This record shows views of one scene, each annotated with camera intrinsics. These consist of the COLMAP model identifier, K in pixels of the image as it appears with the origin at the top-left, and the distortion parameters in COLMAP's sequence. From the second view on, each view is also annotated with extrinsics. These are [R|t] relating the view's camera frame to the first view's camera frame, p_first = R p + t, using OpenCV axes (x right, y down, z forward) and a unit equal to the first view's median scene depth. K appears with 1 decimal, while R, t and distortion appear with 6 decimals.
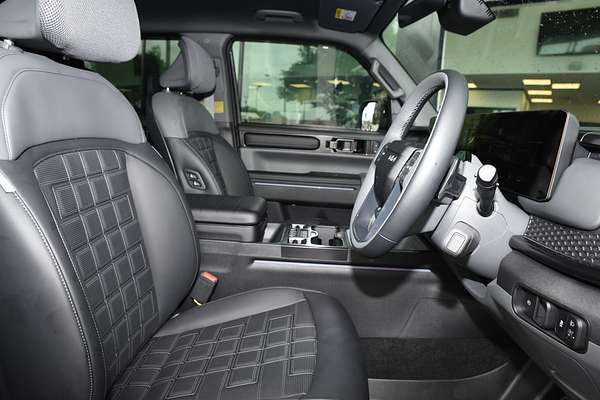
lens RADIAL K [[398.1, 0, 300.0], [0, 398.1, 200.0], [0, 0, 1]] dist [-0.141205, 0.084548]
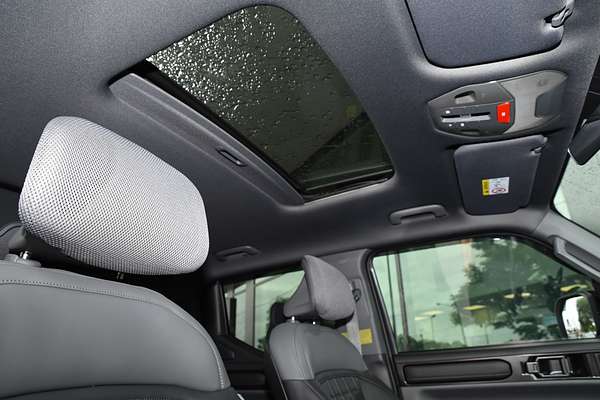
lens RADIAL K [[398.1, 0, 300.0], [0, 398.1, 200.0], [0, 0, 1]] dist [-0.141205, 0.084548]
pose [[0.905257, -0.252188, -0.341921, 0.015060], [0.018796, 0.827762, -0.560764, -0.020913], [0.424447, 0.501209, 0.754078, 0.195237]]
